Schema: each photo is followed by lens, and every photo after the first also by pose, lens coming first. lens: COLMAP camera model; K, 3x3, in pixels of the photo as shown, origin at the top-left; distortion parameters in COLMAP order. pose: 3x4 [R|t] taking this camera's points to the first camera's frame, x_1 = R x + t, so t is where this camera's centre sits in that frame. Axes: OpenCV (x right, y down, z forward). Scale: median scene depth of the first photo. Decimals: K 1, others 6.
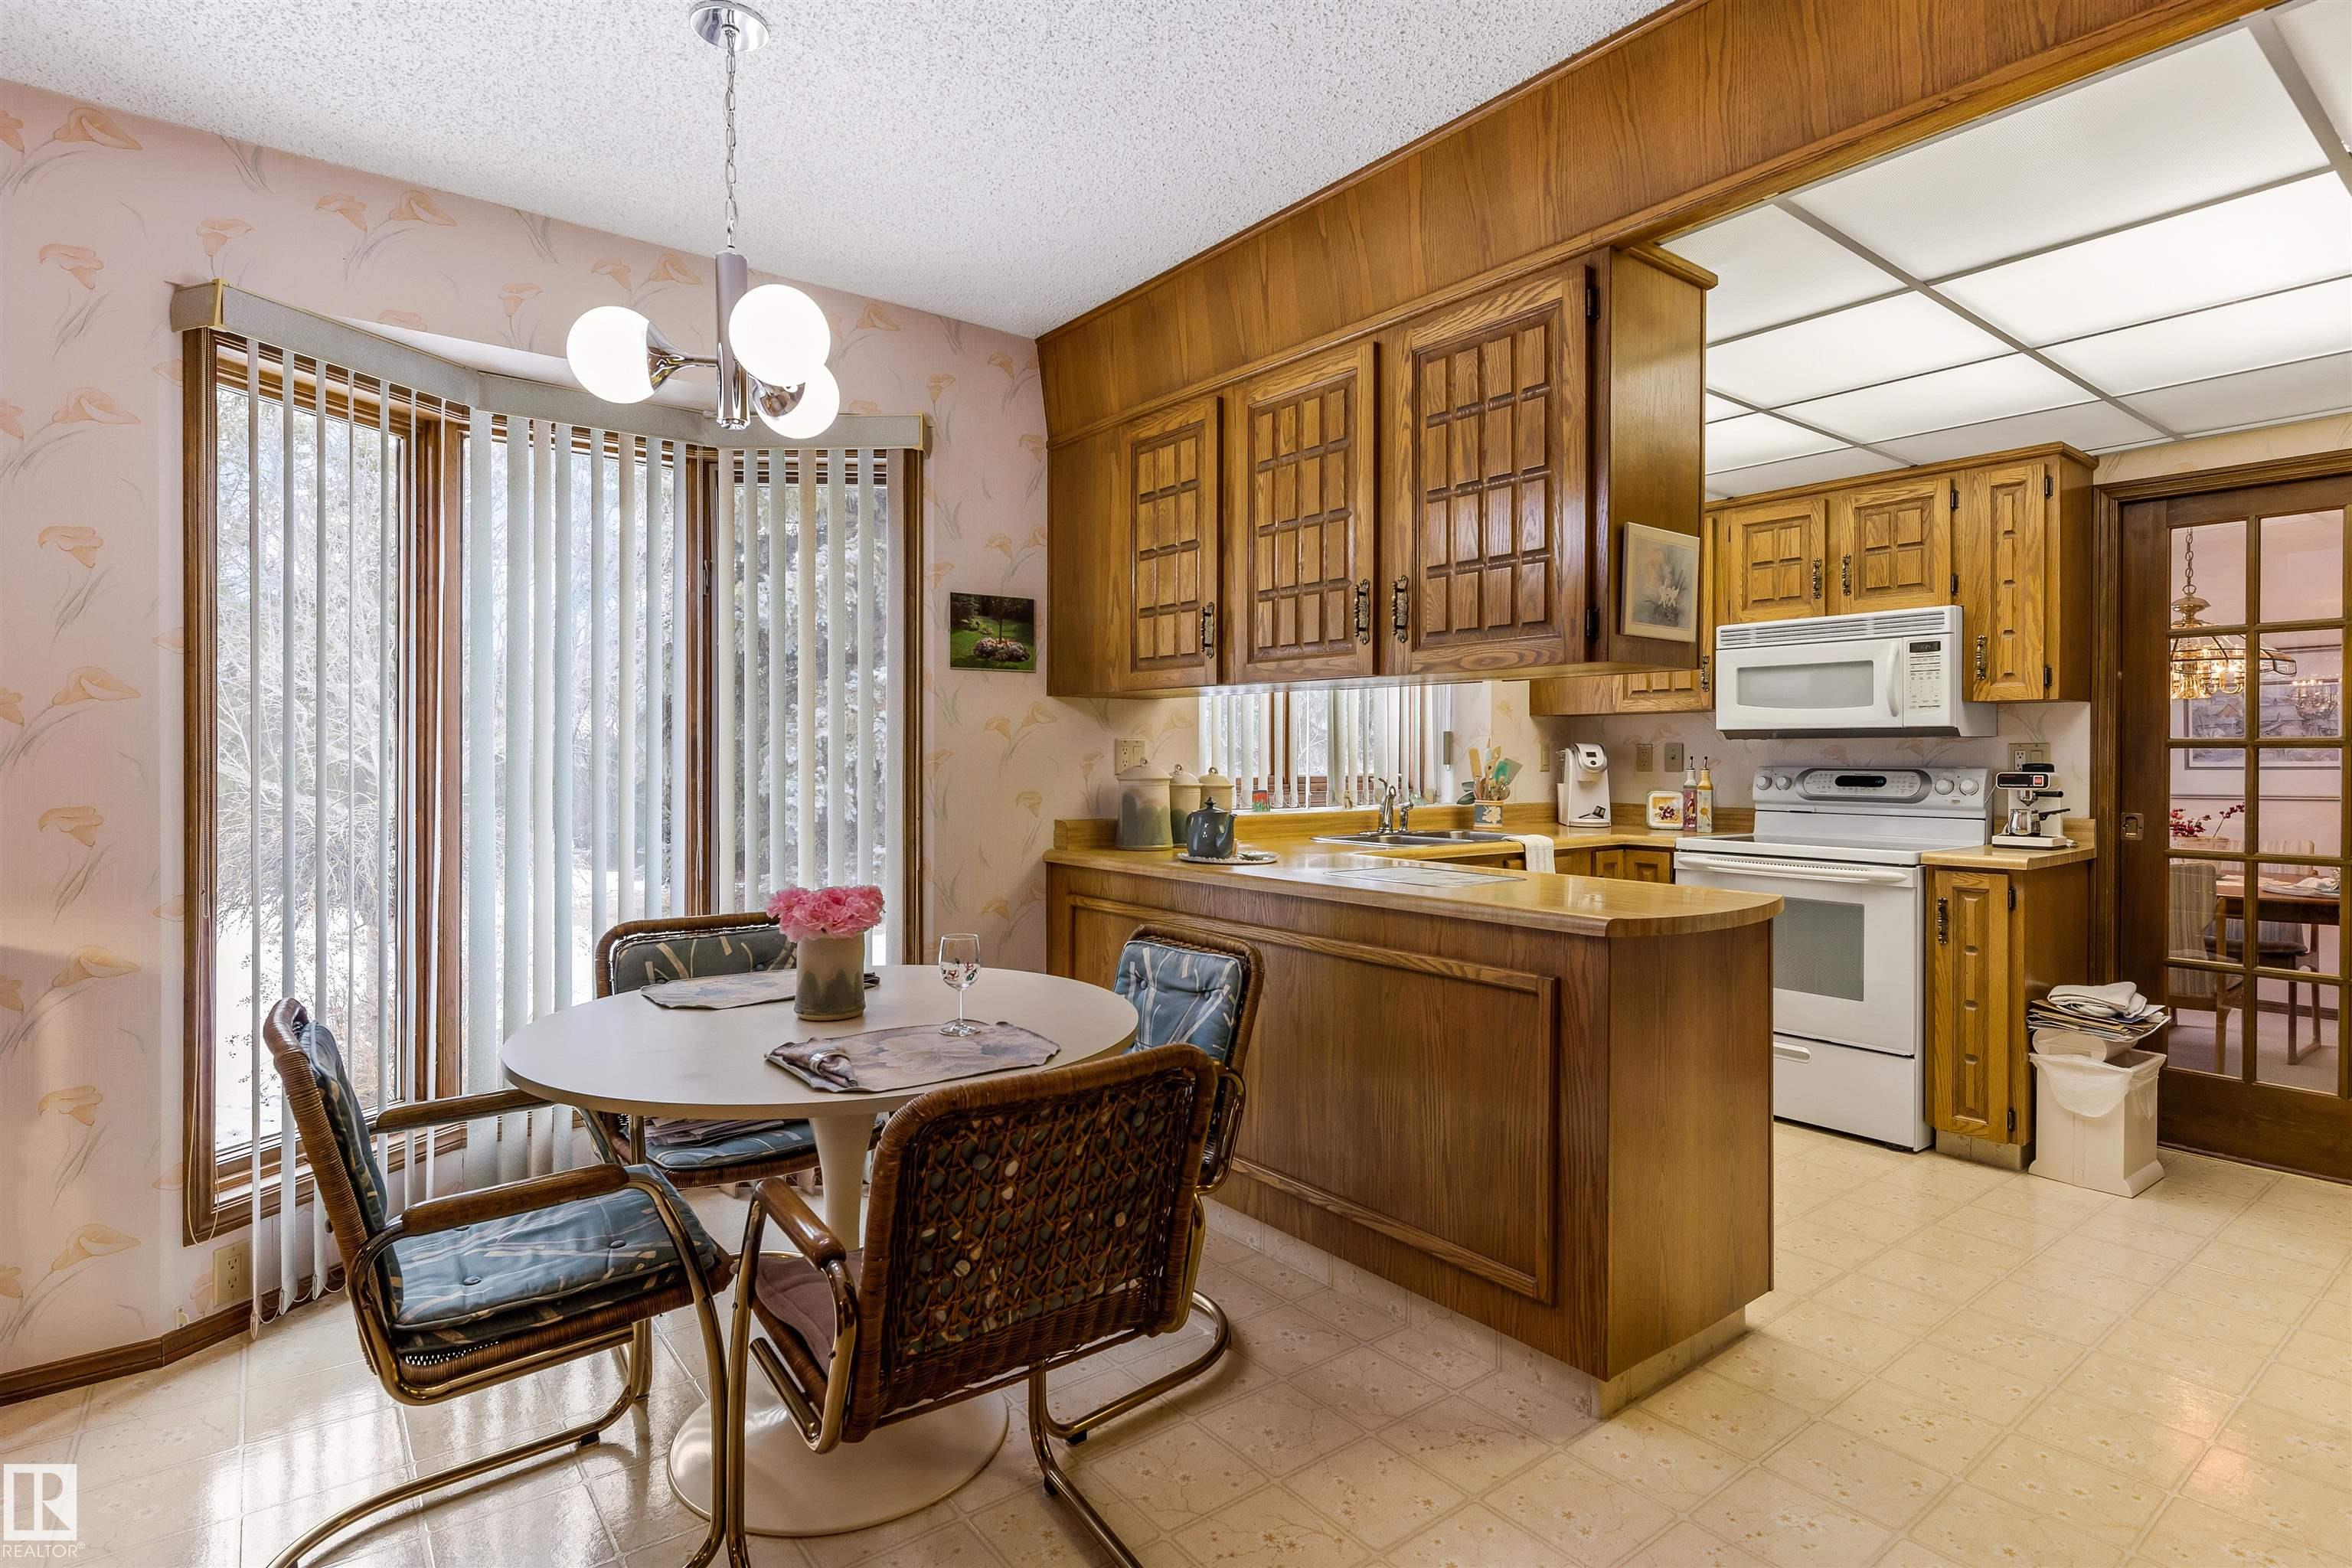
lens RADIAL K [[1181.5, 0, 1179.7], [0, 1181.5, 760.3], [0, 0, 1]] dist [-0.000498, 0.000996]
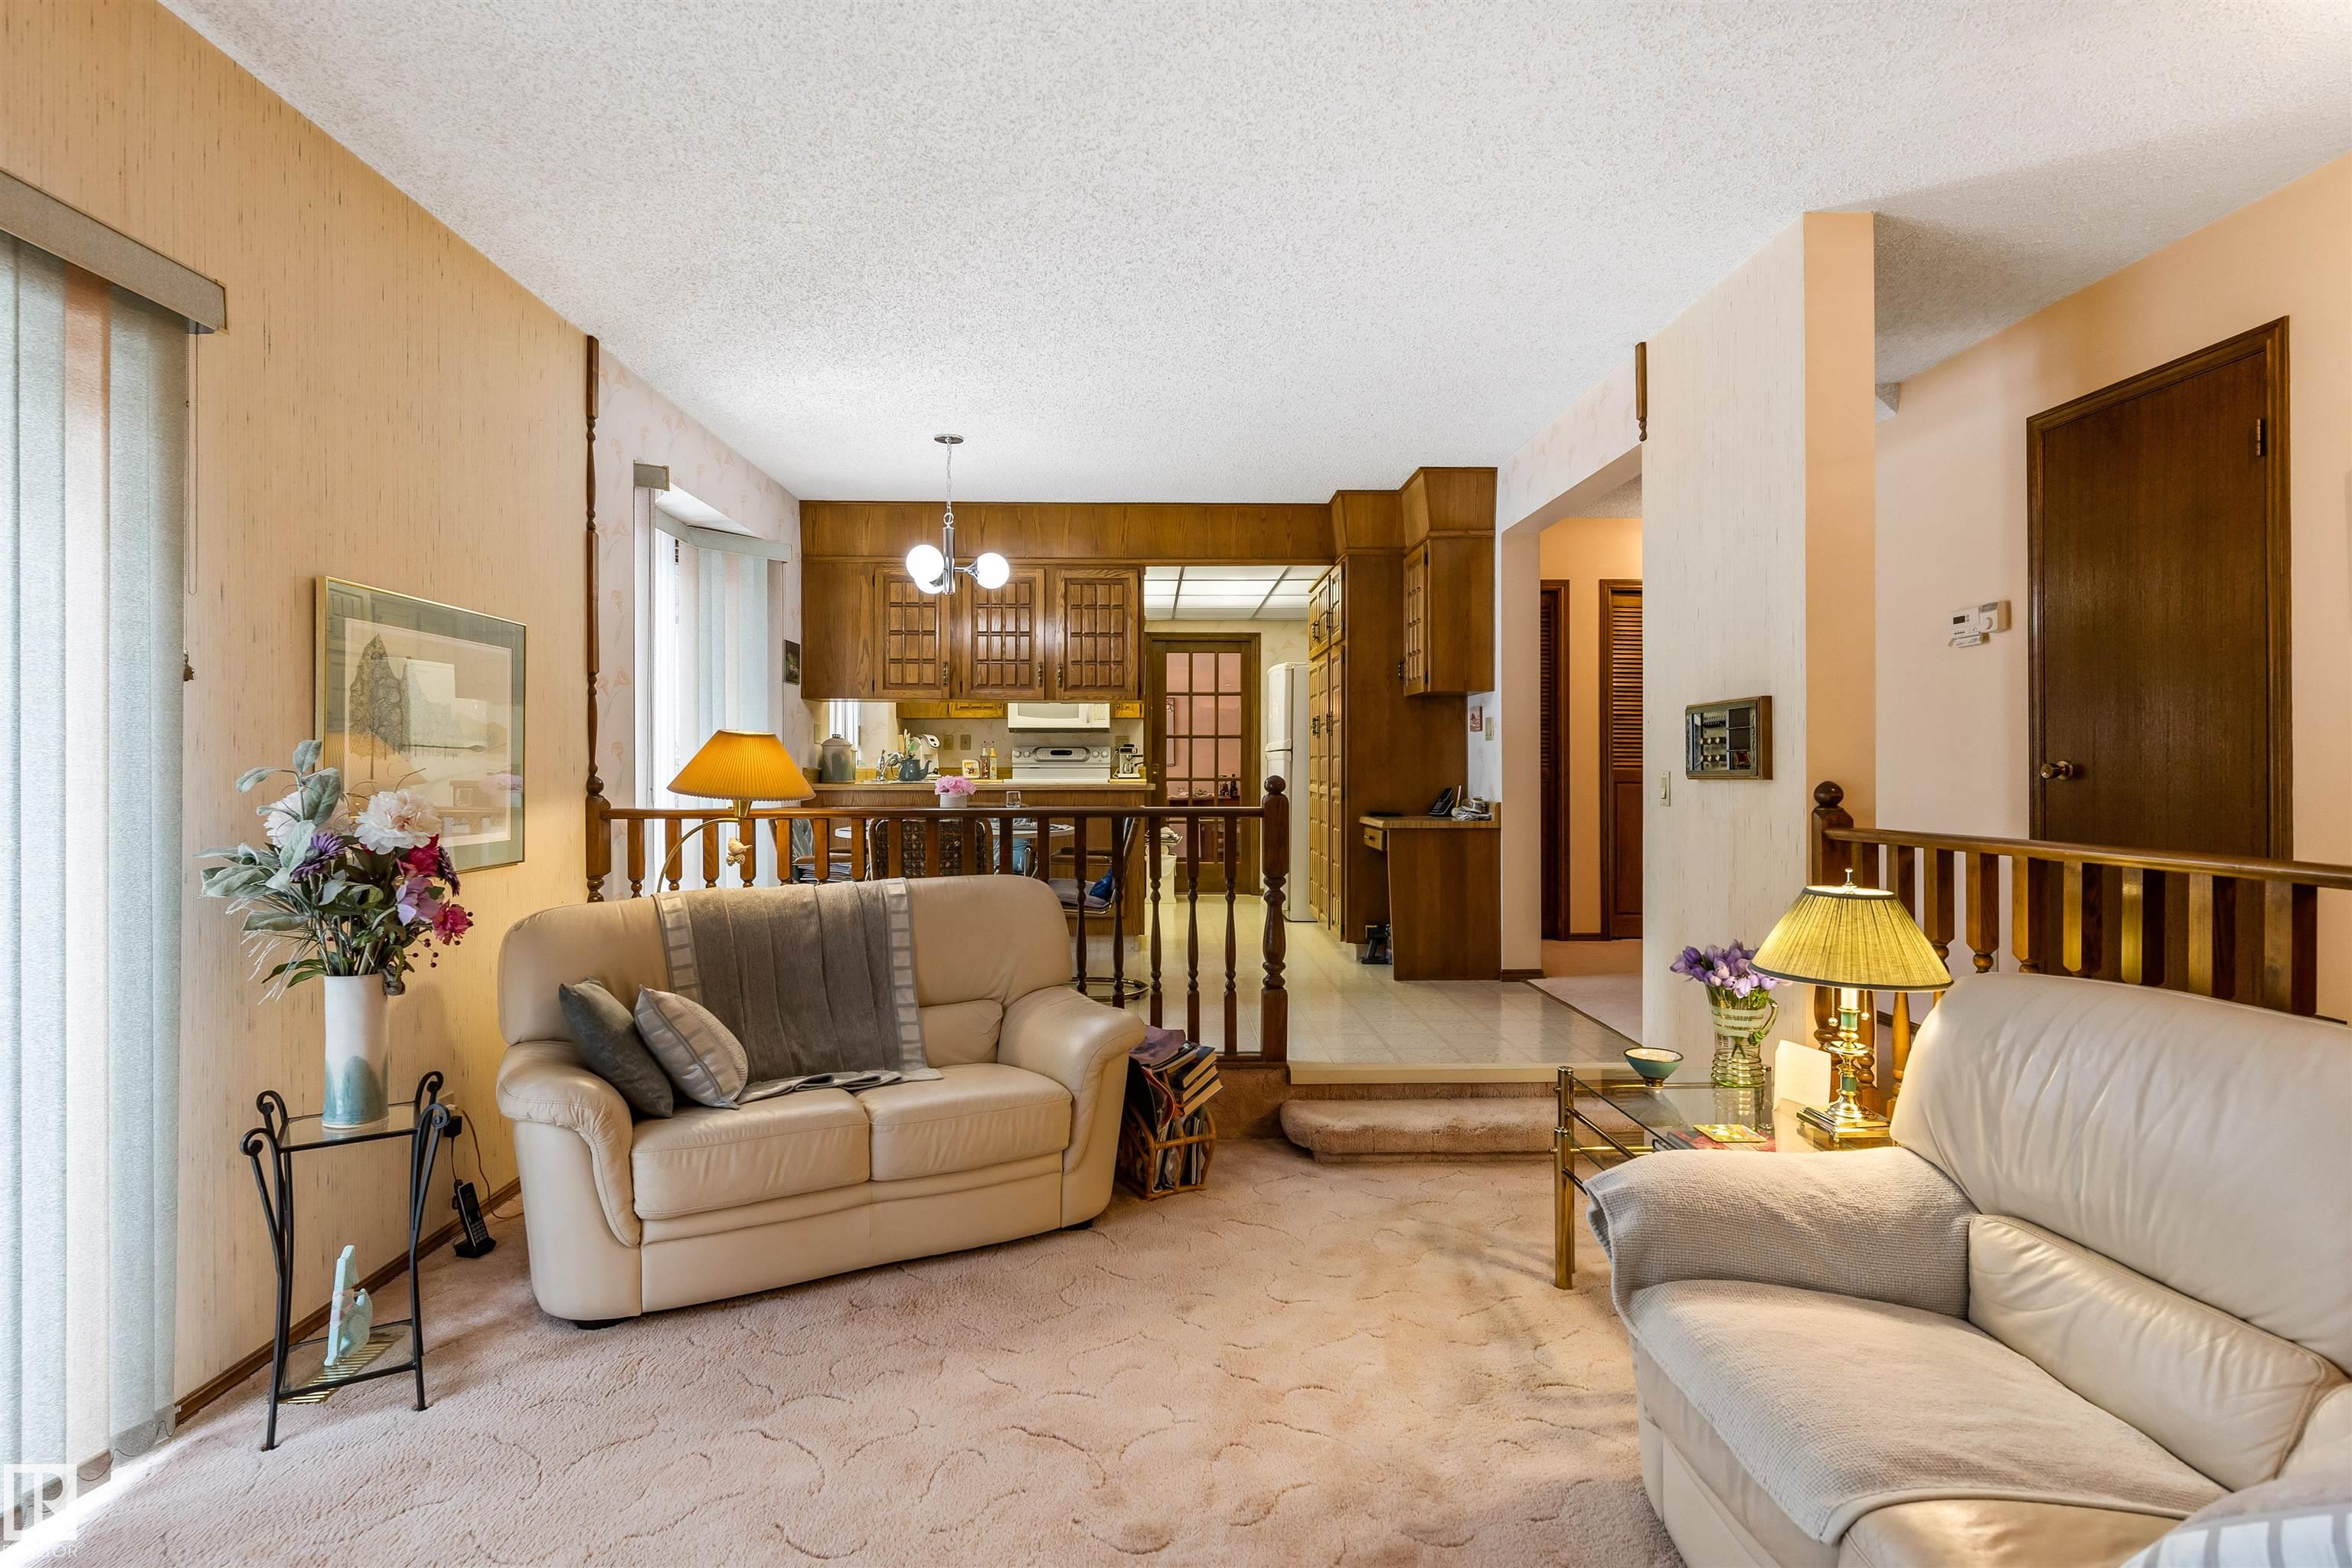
lens RADIAL K [[1181.5, 0, 1171.0], [0, 1181.5, 770.9], [0, 0, 1]] dist [-0.000498, 0.000996]
pose [[0.583265, -0.004489, 0.812270, -1.846933], [0.004738, 0.999987, 0.002125, 0.081362], [-0.812268, 0.002609, 0.583278, -0.748722]]
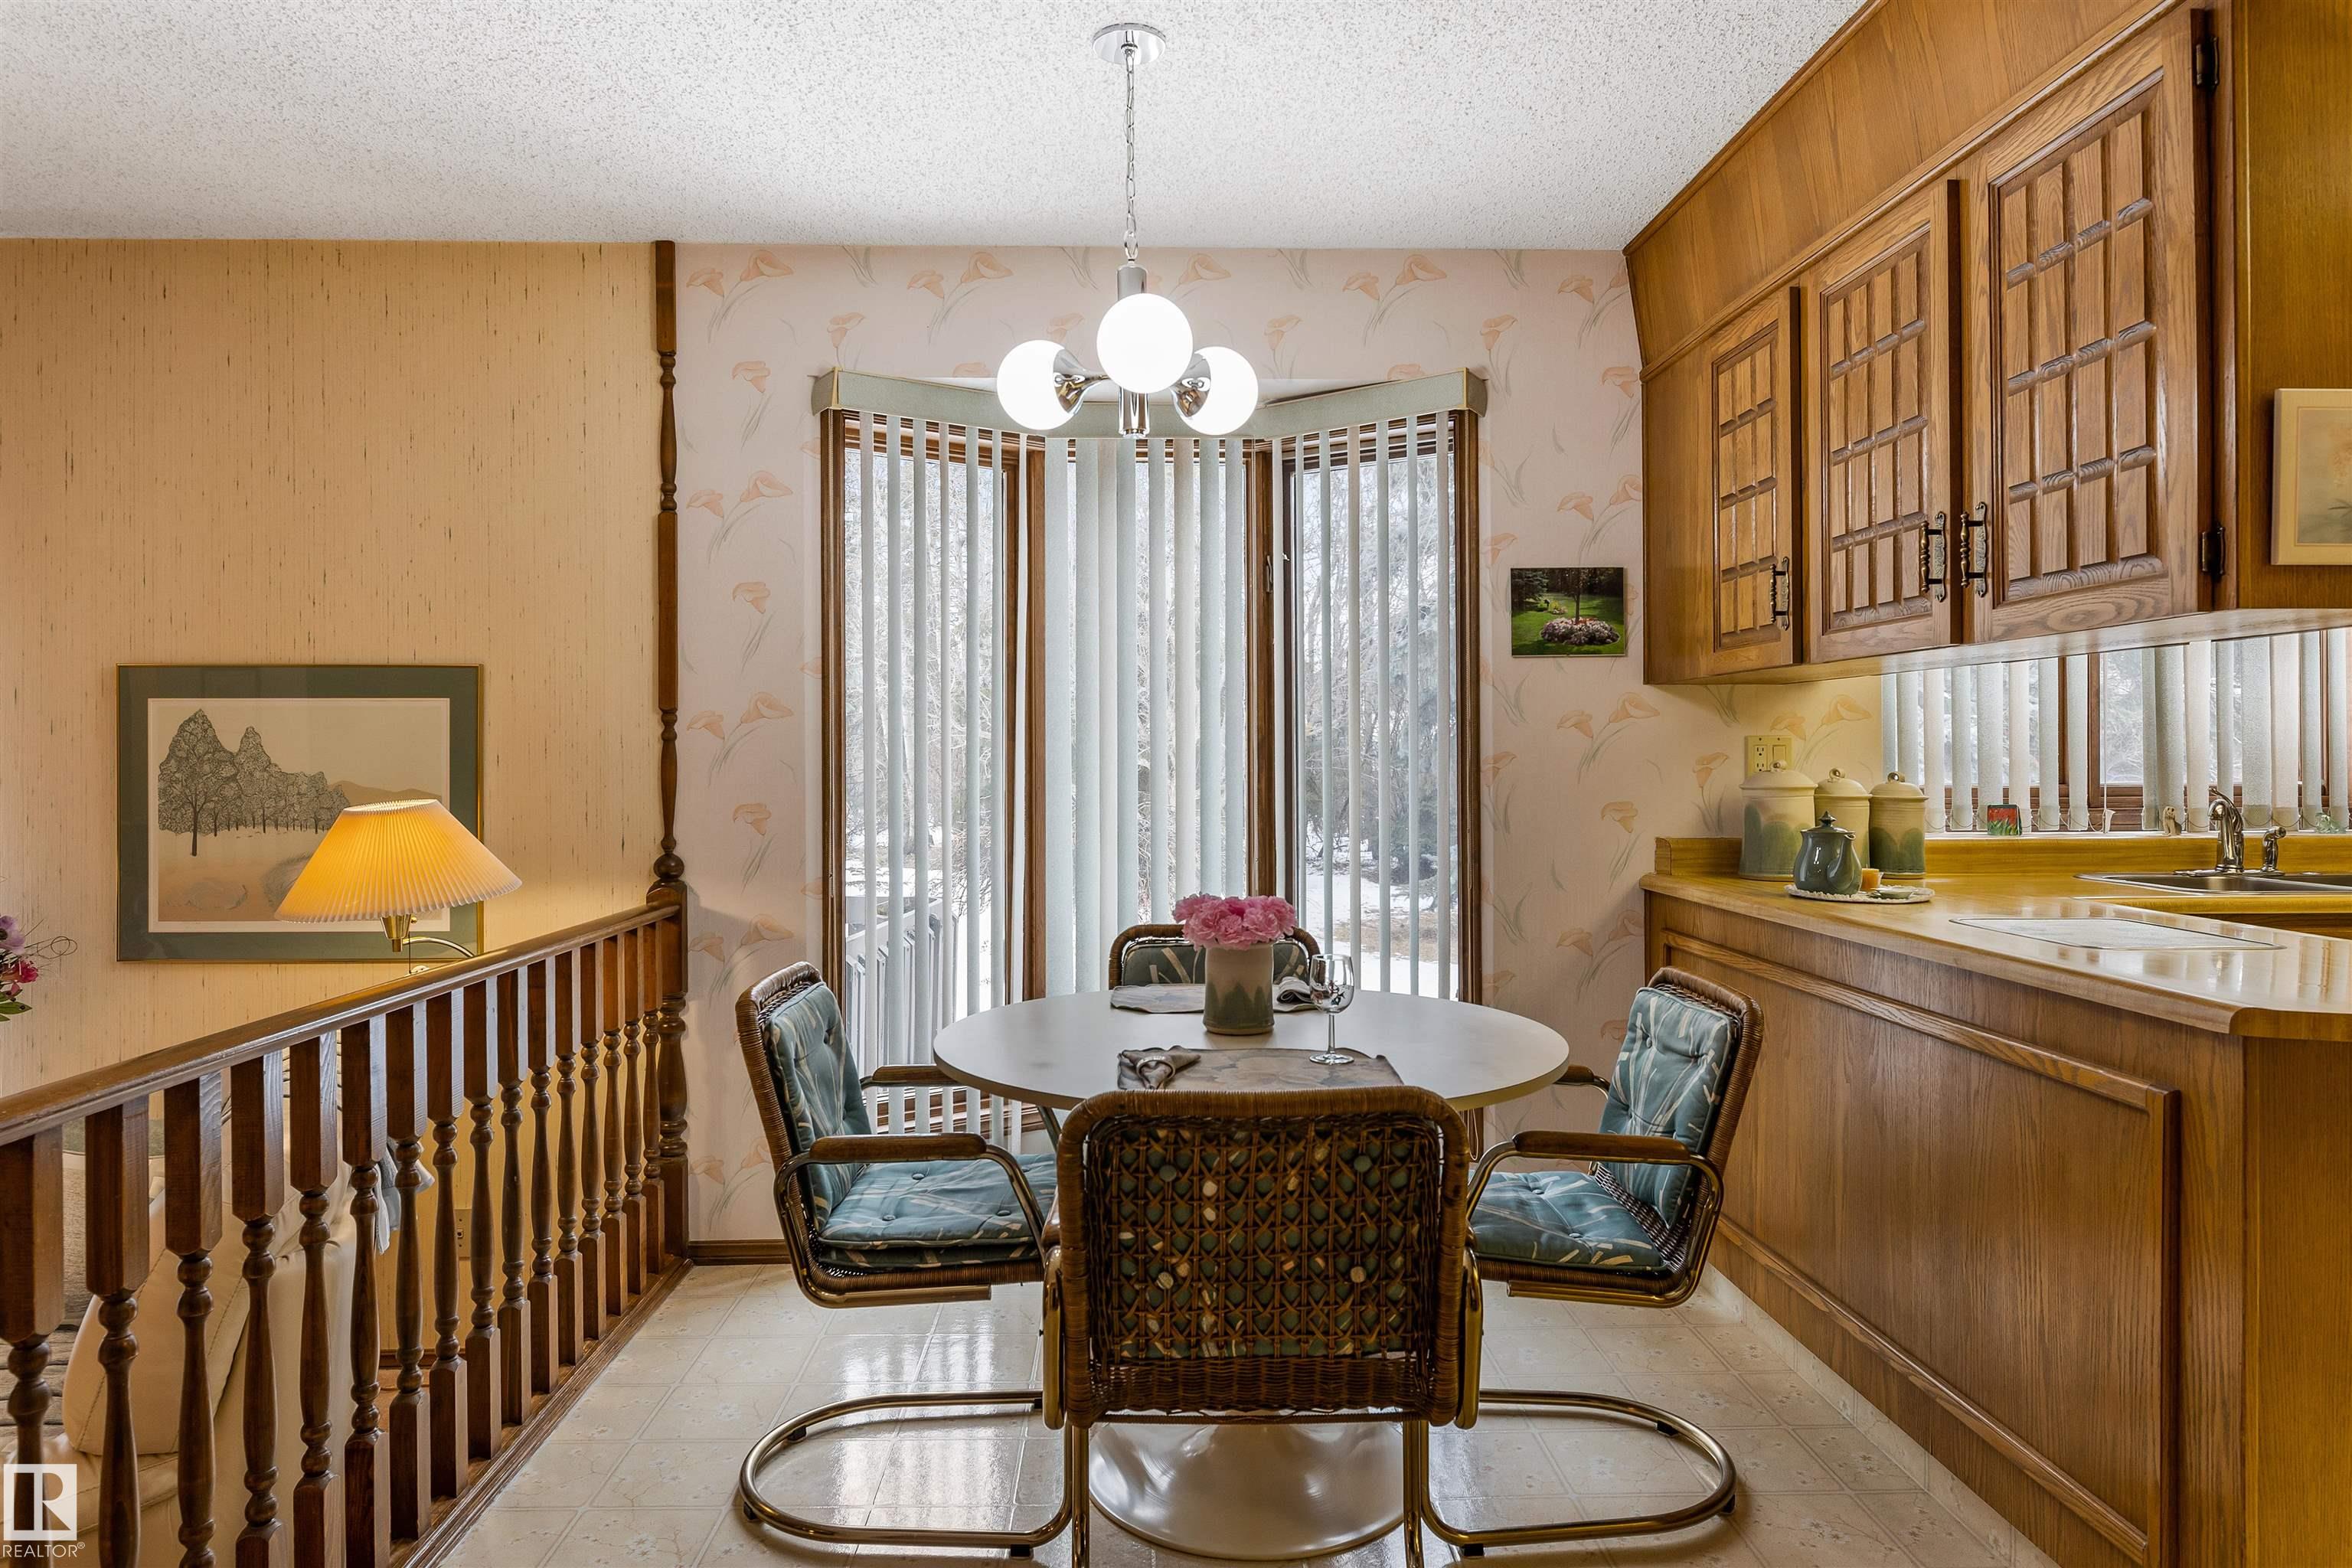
lens RADIAL K [[1437.6, 0, 1175.3], [0, 1437.6, 758.8], [0, 0, 1]] dist [-0.004381, -0.000373]
pose [[0.809192, -0.005144, -0.587522, 0.310758], [0.003092, 0.999985, -0.004496, -0.000087], [0.587536, 0.001822, 0.809196, 0.019803]]
